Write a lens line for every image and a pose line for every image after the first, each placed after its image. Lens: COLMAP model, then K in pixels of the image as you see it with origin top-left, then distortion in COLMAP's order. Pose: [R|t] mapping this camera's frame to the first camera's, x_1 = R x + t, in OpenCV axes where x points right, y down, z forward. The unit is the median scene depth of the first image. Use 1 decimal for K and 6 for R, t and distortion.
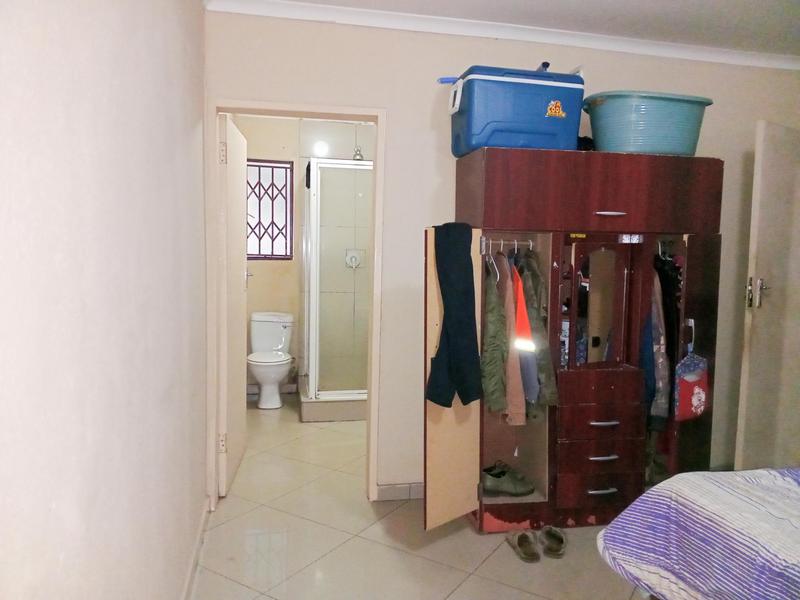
lens RADIAL K [[626.7, 0, 400.0], [0, 626.7, 300.0], [0, 0, 1]] dist [-0.006355, -0.010337]
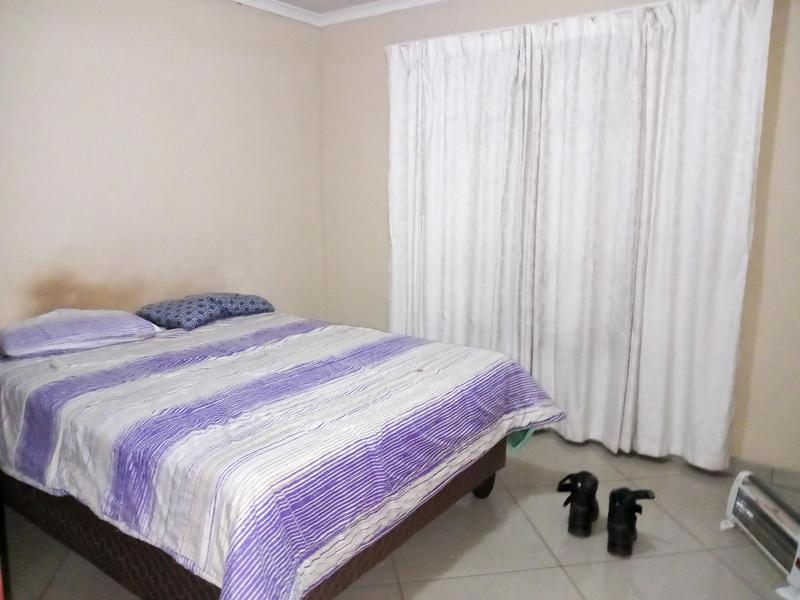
lens RADIAL K [[626.7, 0, 400.0], [0, 626.7, 300.0], [0, 0, 1]] dist [-0.006355, -0.010337]
pose [[-0.721926, -0.132272, 0.679211, -0.205882], [0.019635, 0.977249, 0.211183, -0.096439], [-0.691692, 0.165795, -0.702905, 1.490001]]
